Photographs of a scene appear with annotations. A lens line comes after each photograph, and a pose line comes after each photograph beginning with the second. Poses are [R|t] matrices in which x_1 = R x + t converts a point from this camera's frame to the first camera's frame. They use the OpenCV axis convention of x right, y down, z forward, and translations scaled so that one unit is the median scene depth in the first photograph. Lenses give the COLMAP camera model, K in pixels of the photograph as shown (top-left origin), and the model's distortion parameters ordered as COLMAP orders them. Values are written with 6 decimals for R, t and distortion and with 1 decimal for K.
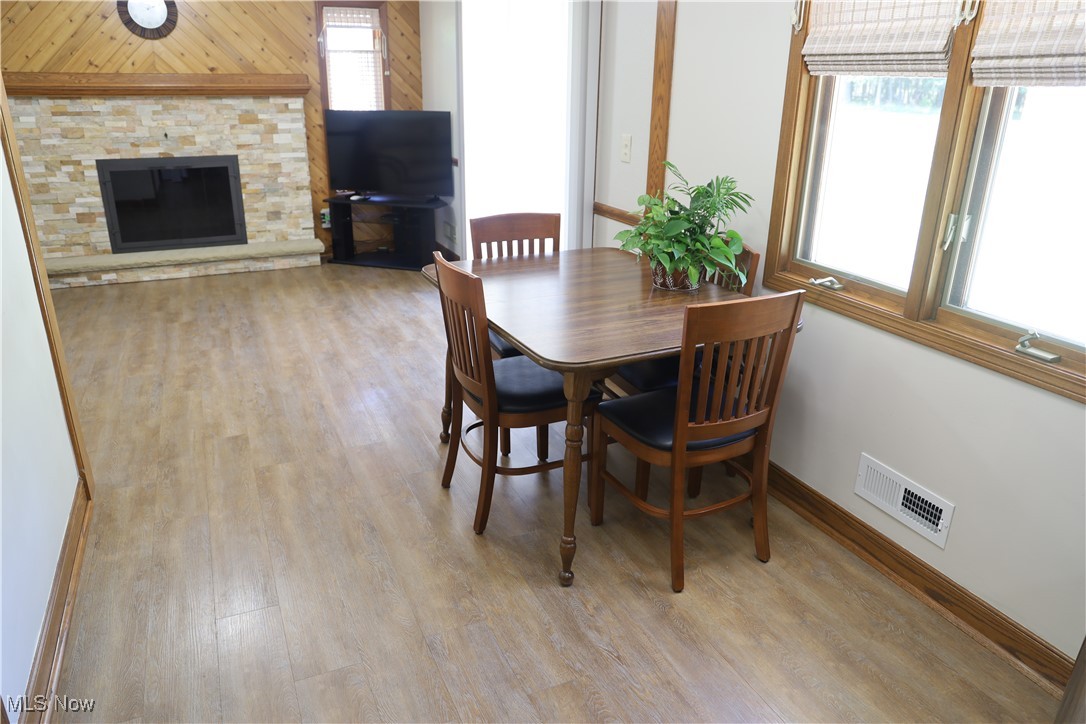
lens RADIAL K [[747.7, 0, 540.7], [0, 747.7, 360.2], [0, 0, 1]] dist [-0.089131, 0.065167]
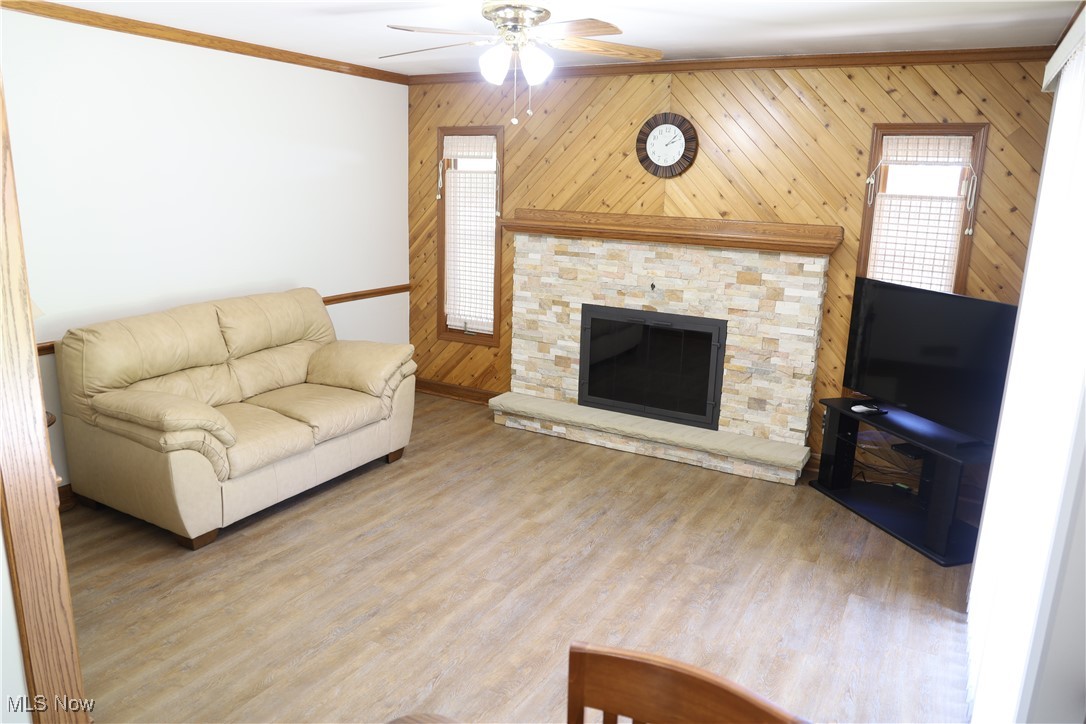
lens RADIAL K [[747.7, 0, 546.7], [0, 747.7, 363.4], [0, 0, 1]] dist [-0.089131, 0.065167]
pose [[0.591018, 0.190366, -0.783874, 0.107413], [-0.303216, 0.952918, 0.002802, -0.190180], [0.747501, 0.236027, 0.620913, 0.397069]]
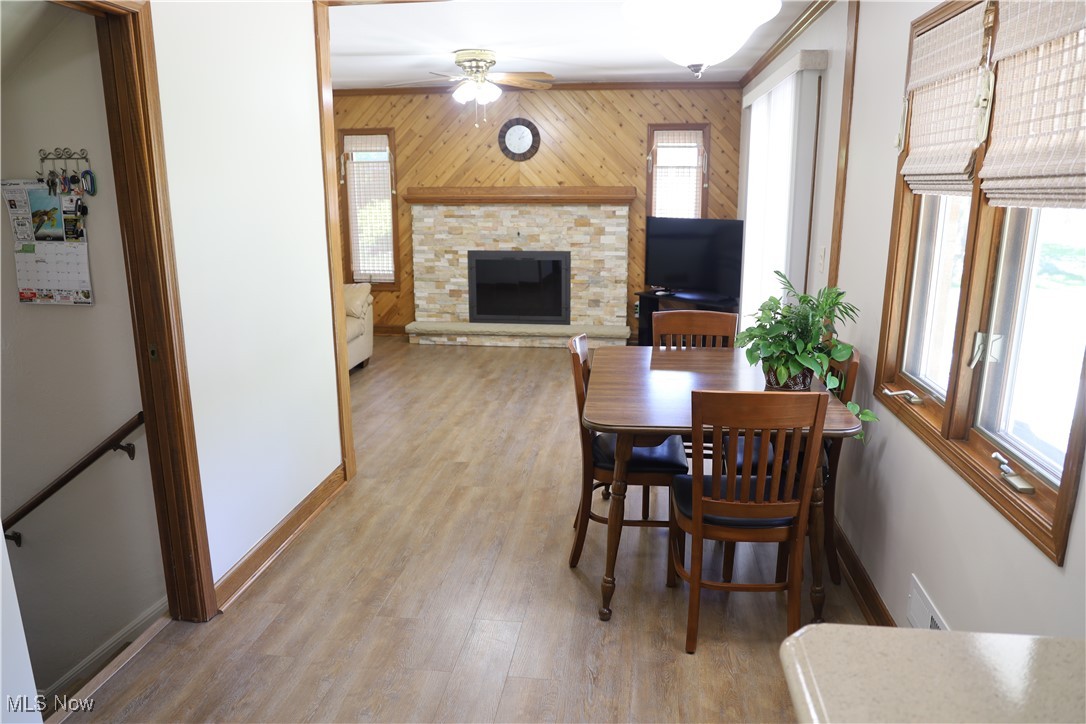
lens RADIAL K [[747.7, 0, 541.1], [0, 747.7, 362.9], [0, 0, 1]] dist [-0.089131, 0.065167]
pose [[0.848127, 0.106360, -0.519007, 0.214234], [-0.171637, 0.981968, -0.079243, 0.006487], [0.501220, 0.156288, 0.851089, -0.043181]]
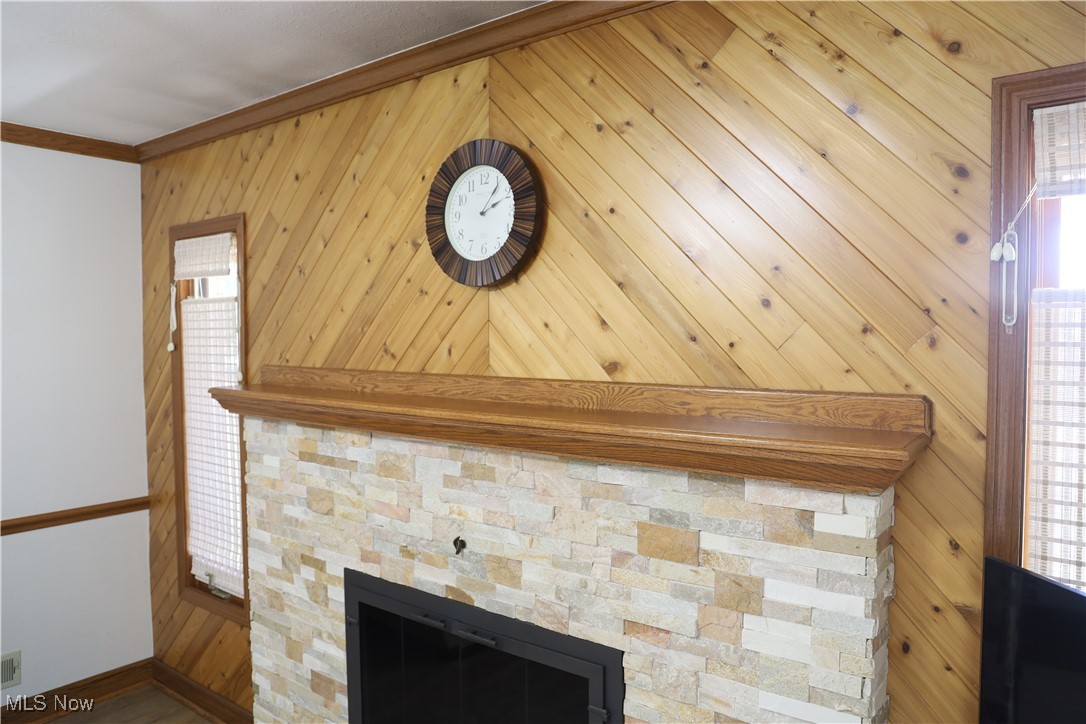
lens RADIAL K [[747.7, 0, 545.9], [0, 747.7, 362.6], [0, 0, 1]] dist [-0.089131, 0.065167]
pose [[0.477781, 0.021169, -0.878224, -0.183999], [-0.299844, 0.943604, -0.140379, -0.355339], [0.825724, 0.330400, 0.457183, 0.848291]]
